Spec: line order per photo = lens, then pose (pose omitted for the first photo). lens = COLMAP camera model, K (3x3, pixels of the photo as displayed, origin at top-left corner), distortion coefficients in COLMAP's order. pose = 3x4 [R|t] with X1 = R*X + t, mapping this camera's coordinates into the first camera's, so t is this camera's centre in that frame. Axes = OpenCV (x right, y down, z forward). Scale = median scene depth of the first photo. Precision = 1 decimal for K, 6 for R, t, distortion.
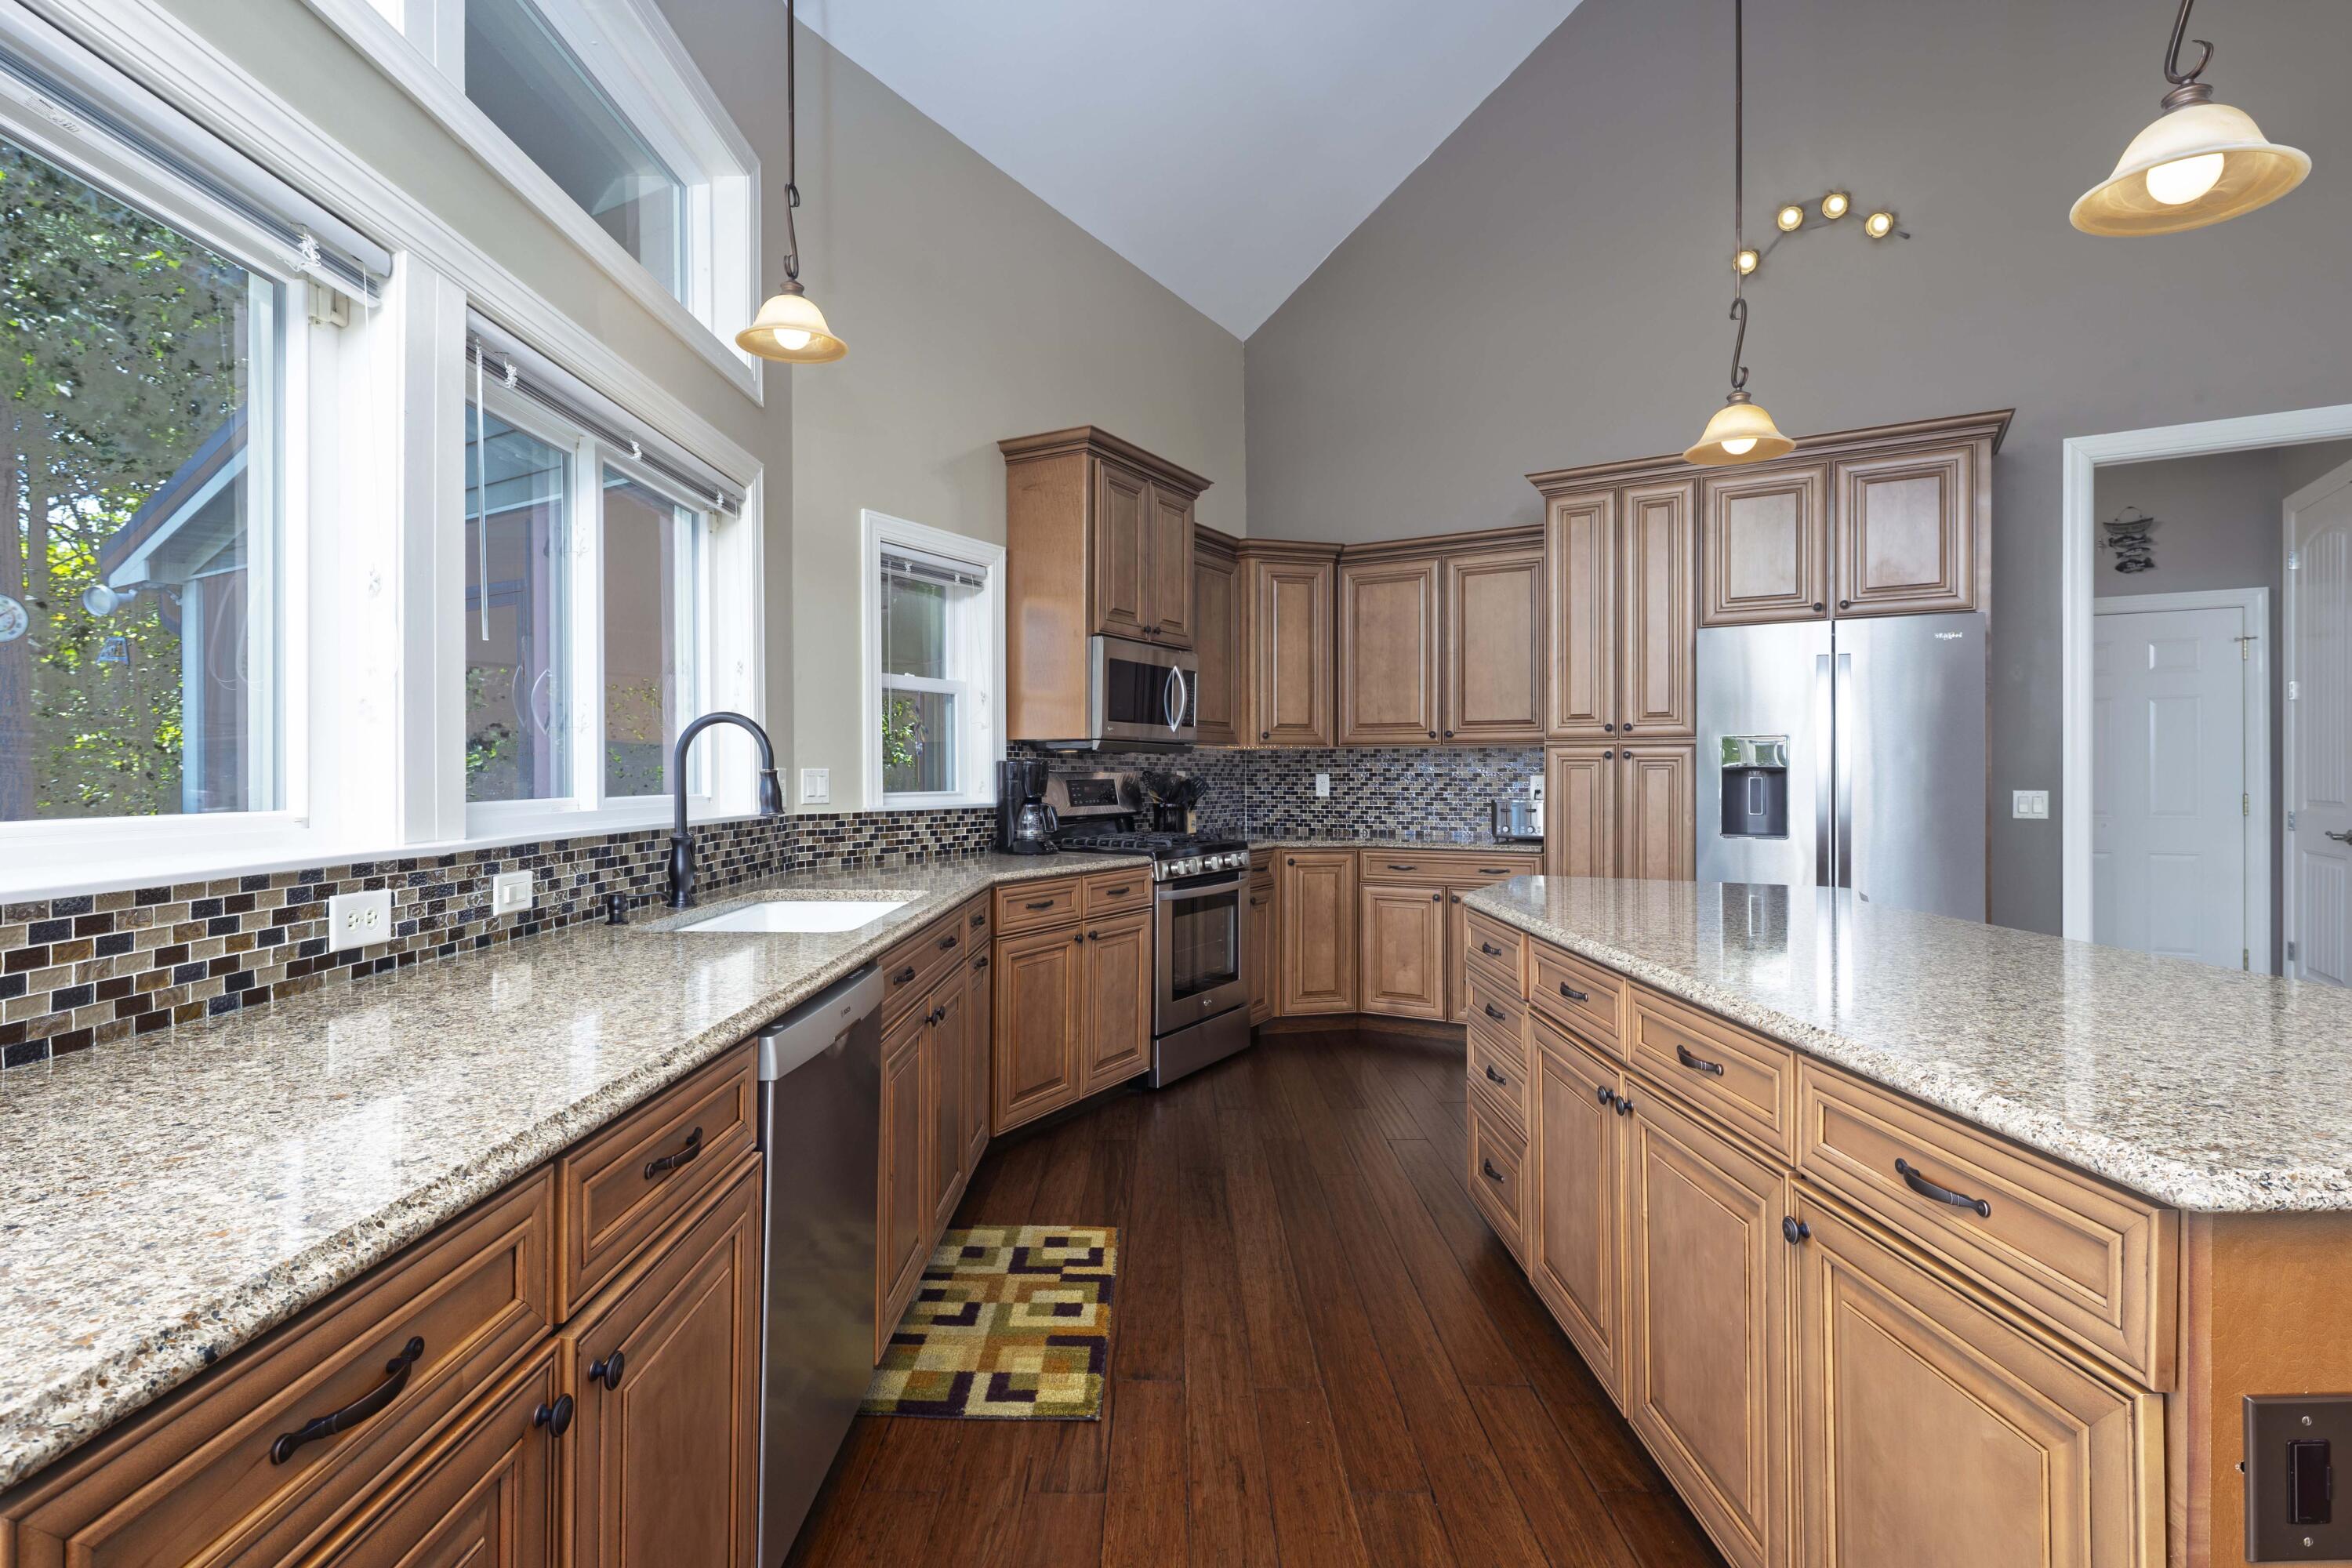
lens RADIAL K [[1129.0, 0, 1176.0], [0, 1129.0, 784.0], [0, 0, 1]] dist [-0.000711, -0.000716]
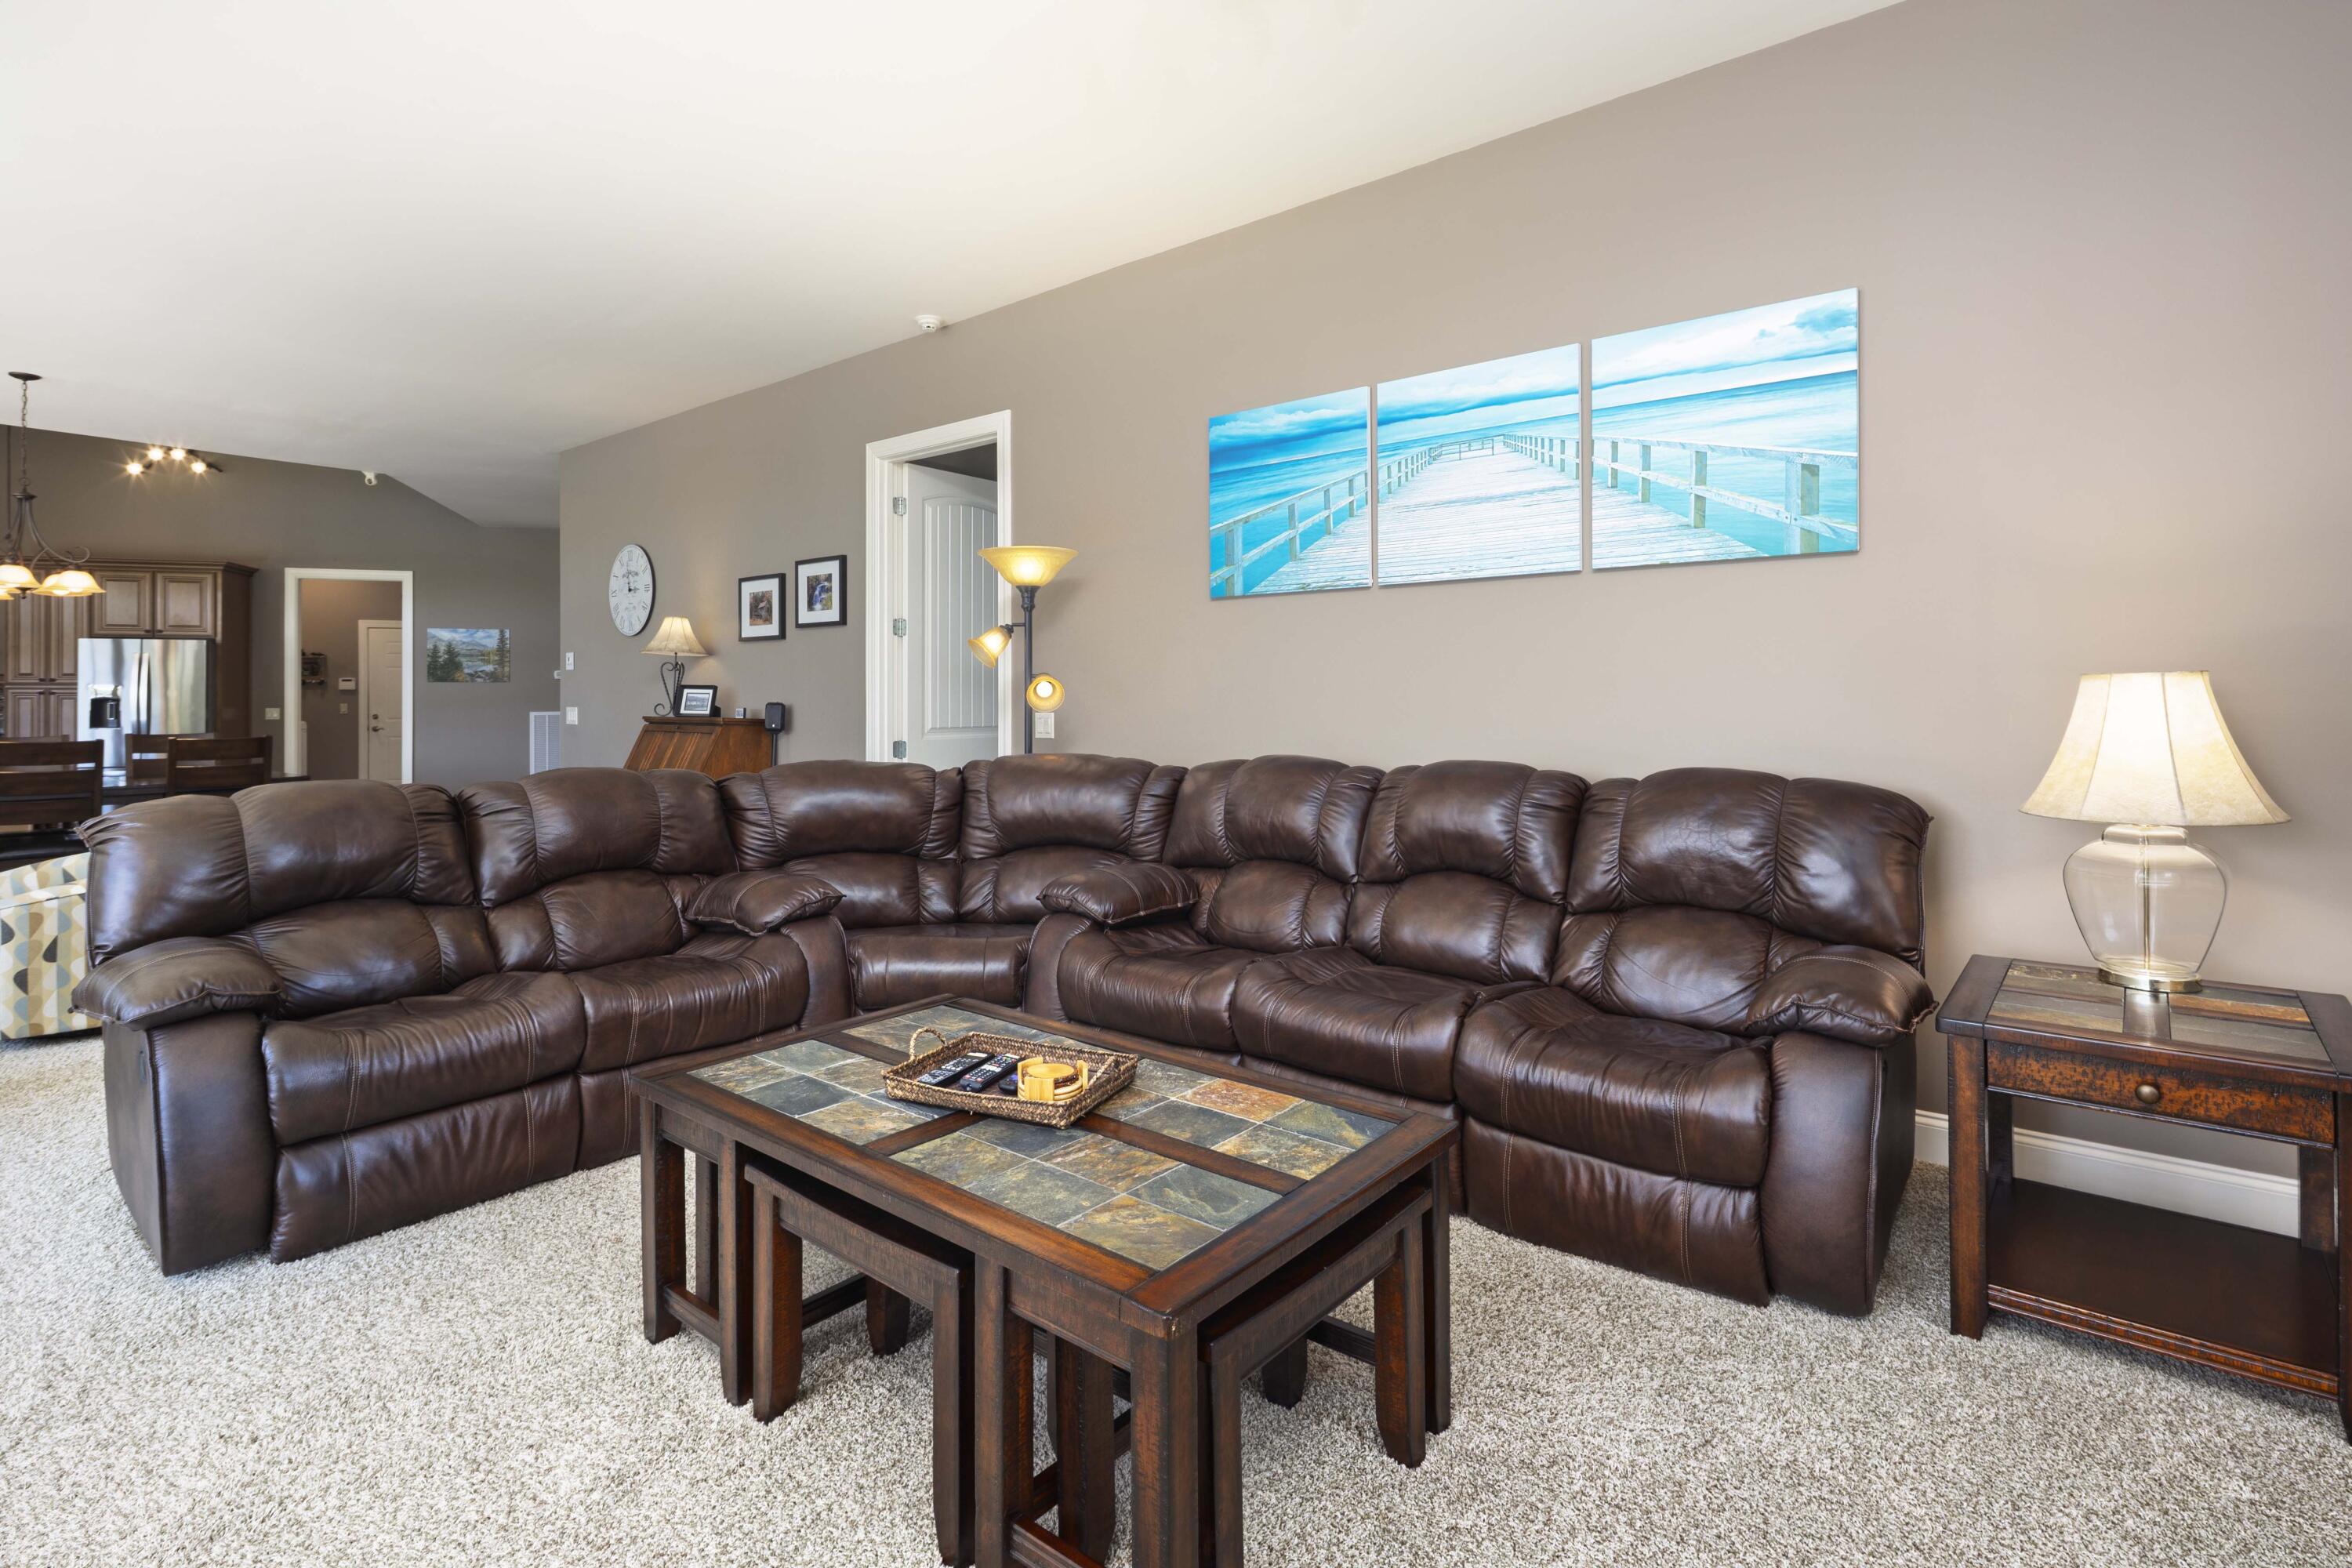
lens RADIAL K [[1140.6, 0, 1173.0], [0, 1140.6, 690.4], [0, 0, 1]] dist [-0.000564, -0.000337]
pose [[0.641922, 0.005633, 0.766749, 0.116641], [0.007820, 0.999873, -0.013893, 0.017950], [-0.766730, 0.014914, 0.641797, -2.207175]]
